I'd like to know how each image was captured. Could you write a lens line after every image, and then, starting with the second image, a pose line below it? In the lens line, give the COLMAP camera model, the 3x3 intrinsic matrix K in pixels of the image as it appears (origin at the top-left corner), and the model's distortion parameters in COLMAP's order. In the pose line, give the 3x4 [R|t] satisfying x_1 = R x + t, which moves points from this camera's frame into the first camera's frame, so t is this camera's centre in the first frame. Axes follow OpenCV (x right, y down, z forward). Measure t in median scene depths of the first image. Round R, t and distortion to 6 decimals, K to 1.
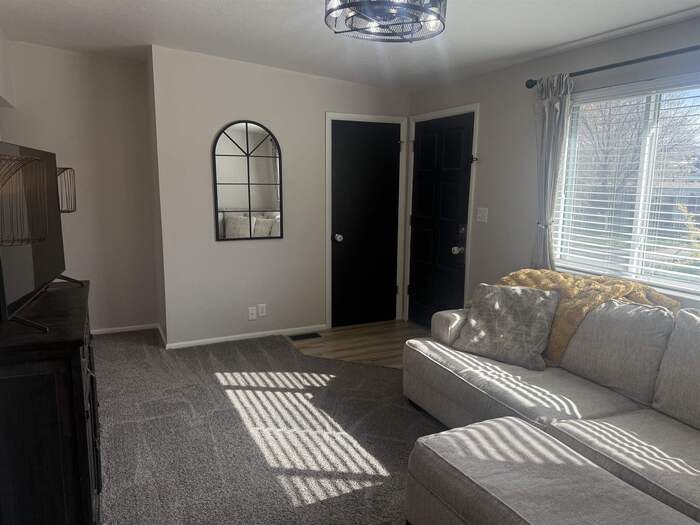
lens RADIAL K [[514.8, 0, 347.3], [0, 514.8, 266.7], [0, 0, 1]] dist [0.103394, -0.153835]
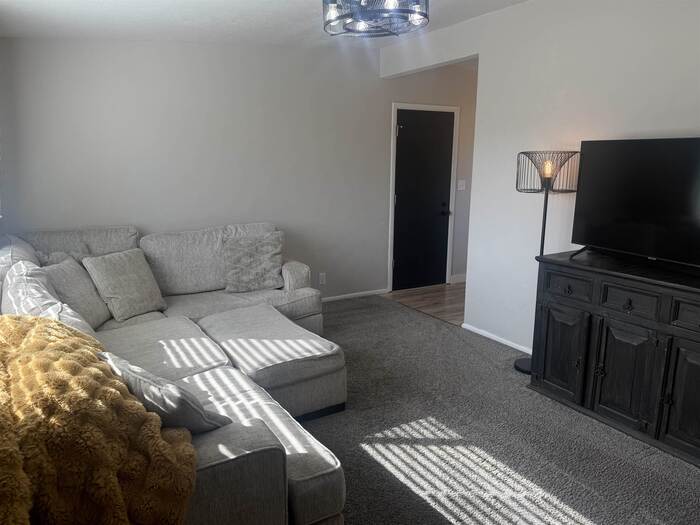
lens RADIAL K [[514.8, 0, 347.3], [0, 514.8, 266.7], [0, 0, 1]] dist [0.103394, -0.153835]
pose [[-0.995434, 0.010229, -0.094903, 0.196280], [-0.025703, 0.928792, 0.369710, -0.311636], [0.091927, 0.370461, -0.924288, 1.778938]]
